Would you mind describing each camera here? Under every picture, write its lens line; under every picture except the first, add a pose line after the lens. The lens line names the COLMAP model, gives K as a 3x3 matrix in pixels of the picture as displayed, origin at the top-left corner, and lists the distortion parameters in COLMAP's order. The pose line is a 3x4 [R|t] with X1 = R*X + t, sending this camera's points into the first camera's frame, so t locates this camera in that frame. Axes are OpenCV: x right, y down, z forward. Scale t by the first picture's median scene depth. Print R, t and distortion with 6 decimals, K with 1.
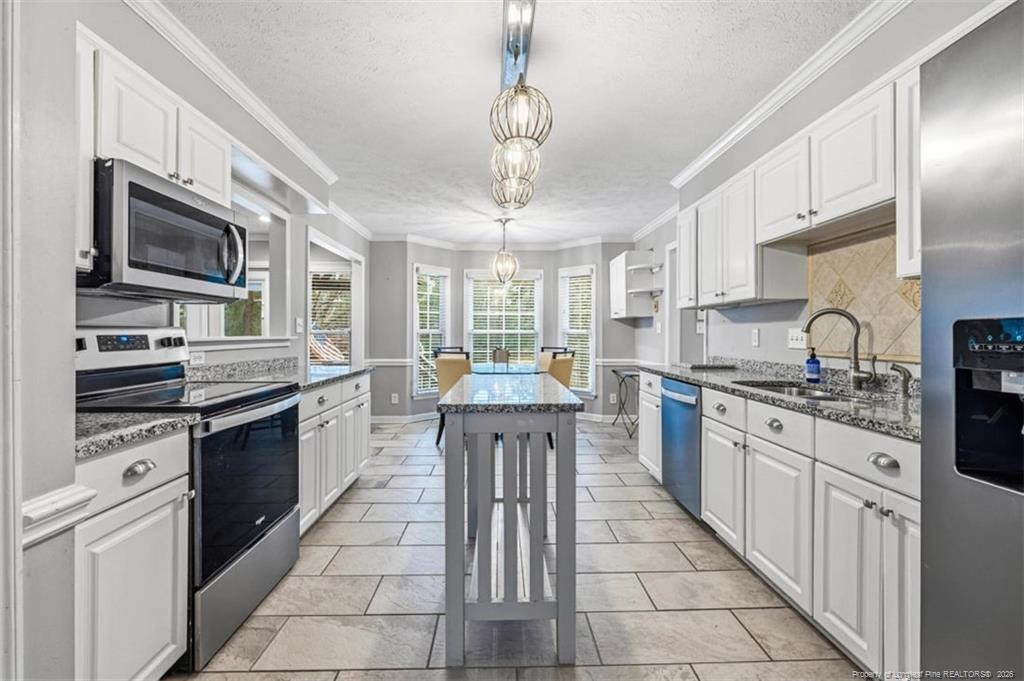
lens RADIAL K [[440.4, 0, 508.8], [0, 440.4, 334.5], [0, 0, 1]] dist [-0.000220, -0.000147]
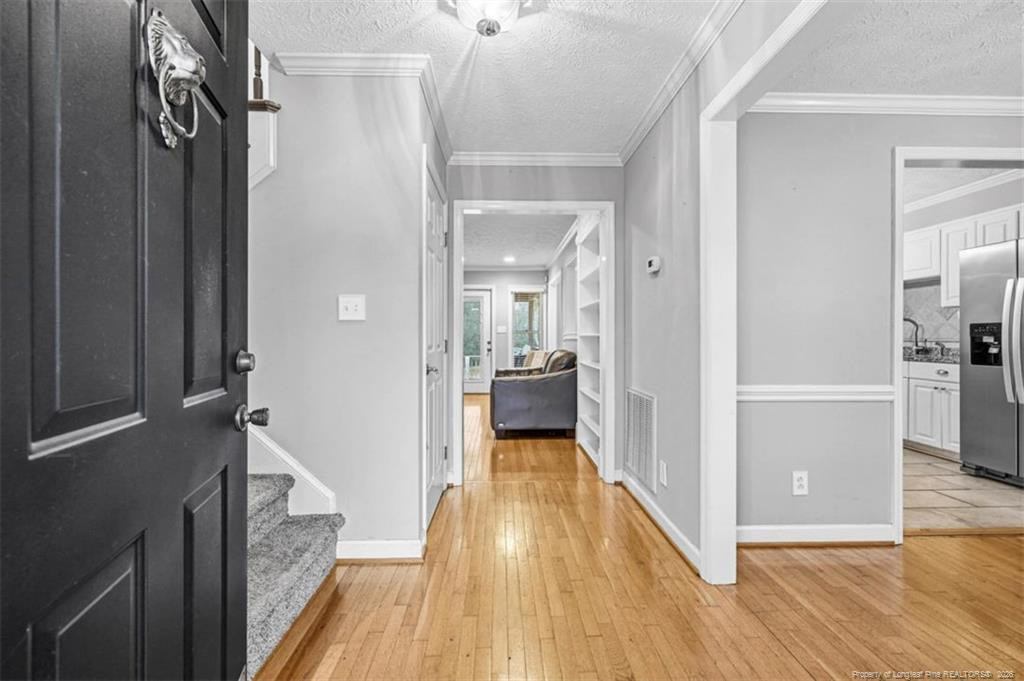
lens RADIAL K [[417.7, 0, 512.0], [0, 417.7, 340.5], [0, 0, 1]] dist [0.000079, 0.000011]
pose [[0.999996, -0.001546, 0.002470, -1.258659], [0.001528, 0.999972, 0.007339, 0.034211], [-0.002481, -0.007335, 0.999970, -1.104510]]
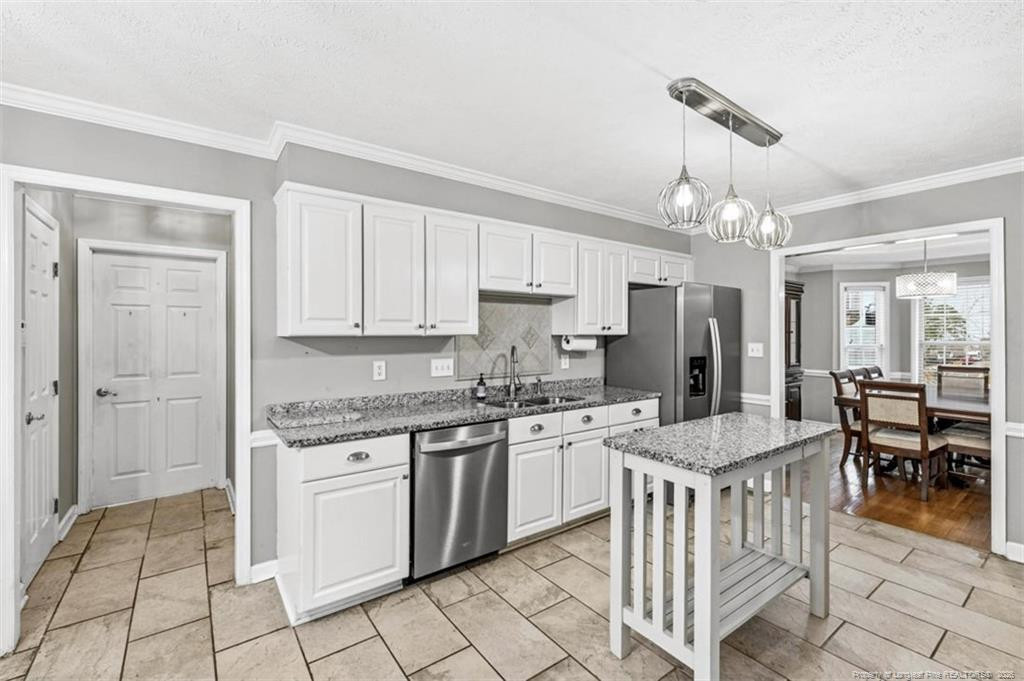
lens RADIAL K [[440.4, 0, 508.8], [0, 440.4, 334.5], [0, 0, 1]] dist [-0.000220, -0.000147]
pose [[-0.567695, -0.000753, 0.823239, -0.527328], [0.002309, 0.999994, 0.002507, -0.104559], [-0.823236, 0.003324, -0.567690, 1.938816]]
